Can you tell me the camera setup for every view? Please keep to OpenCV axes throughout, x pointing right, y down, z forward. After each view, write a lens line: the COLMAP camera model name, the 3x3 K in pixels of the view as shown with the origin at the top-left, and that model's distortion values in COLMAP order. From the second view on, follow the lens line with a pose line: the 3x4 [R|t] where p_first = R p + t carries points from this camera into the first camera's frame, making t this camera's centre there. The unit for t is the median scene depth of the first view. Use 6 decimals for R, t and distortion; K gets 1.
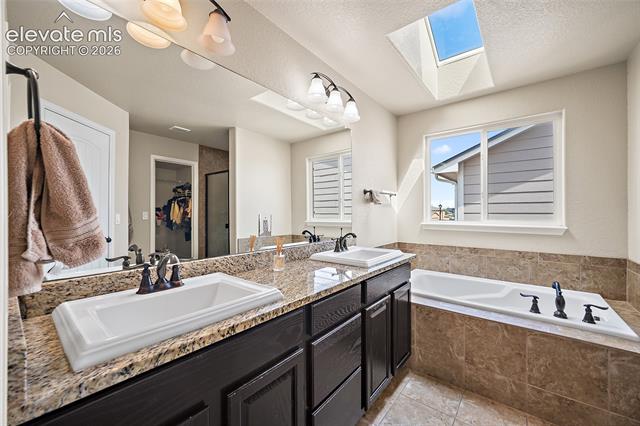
lens RADIAL K [[251.0, 0, 320.7], [0, 251.0, 211.6], [0, 0, 1]] dist [0.000176, 0.000609]
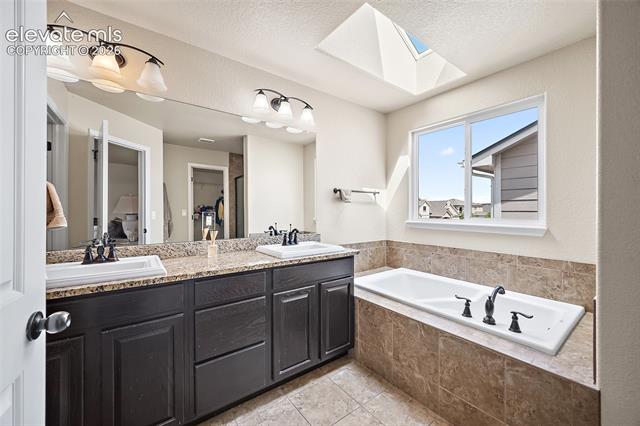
lens RADIAL K [[251.7, 0, 322.3], [0, 251.7, 209.9], [0, 0, 1]] dist [-0.001016, -0.000319]
pose [[0.968492, 0.001044, -0.249041, 0.507899], [-0.000409, 0.999997, 0.002602, -0.001360], [0.249043, -0.002418, 0.968489, -0.049173]]
